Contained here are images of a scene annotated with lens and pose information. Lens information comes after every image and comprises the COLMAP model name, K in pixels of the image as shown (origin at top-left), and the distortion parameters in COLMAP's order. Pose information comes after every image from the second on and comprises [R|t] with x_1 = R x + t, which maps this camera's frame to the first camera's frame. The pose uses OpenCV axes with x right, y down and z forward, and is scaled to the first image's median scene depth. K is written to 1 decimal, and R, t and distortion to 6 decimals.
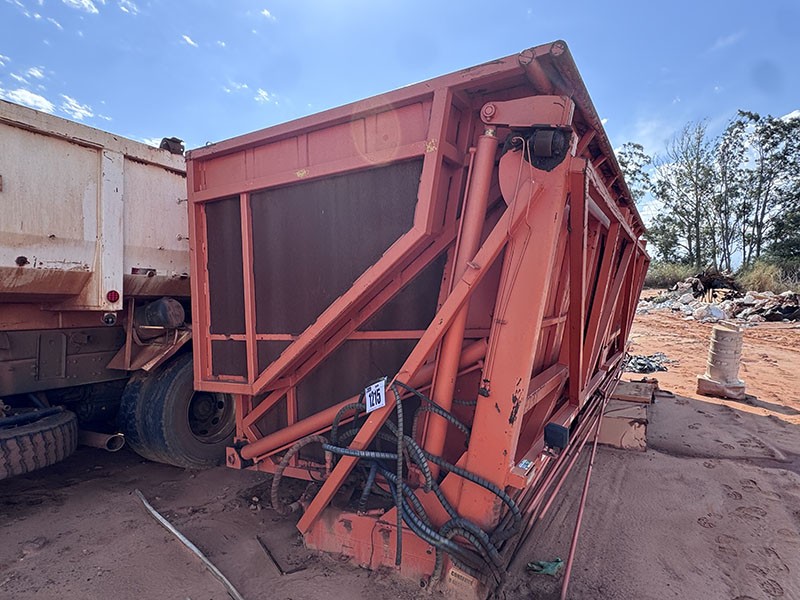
lens RADIAL K [[473.2, 0, 400.0], [0, 473.2, 300.0], [0, 0, 1]] dist [0.003784, 0.001647]
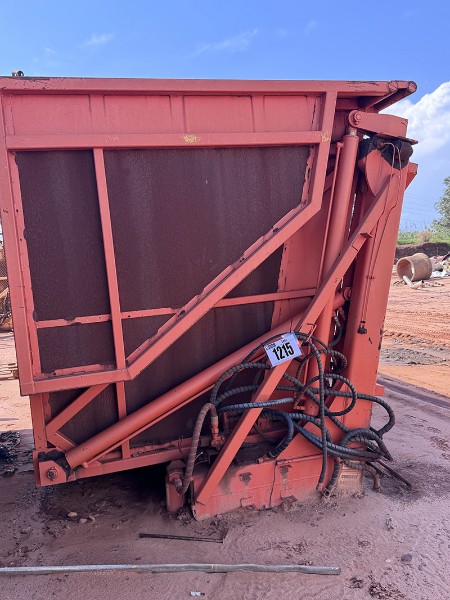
lens RADIAL K [[496.0, 0, 225.0], [0, 496.0, 300.0], [0, 0, 1]] dist [0.042962, -0.000494]
pose [[0.709493, -0.071313, 0.701095, -0.896684], [0.053601, 0.997446, 0.047214, 0.017558], [-0.702671, 0.004081, 0.711503, 0.225593]]
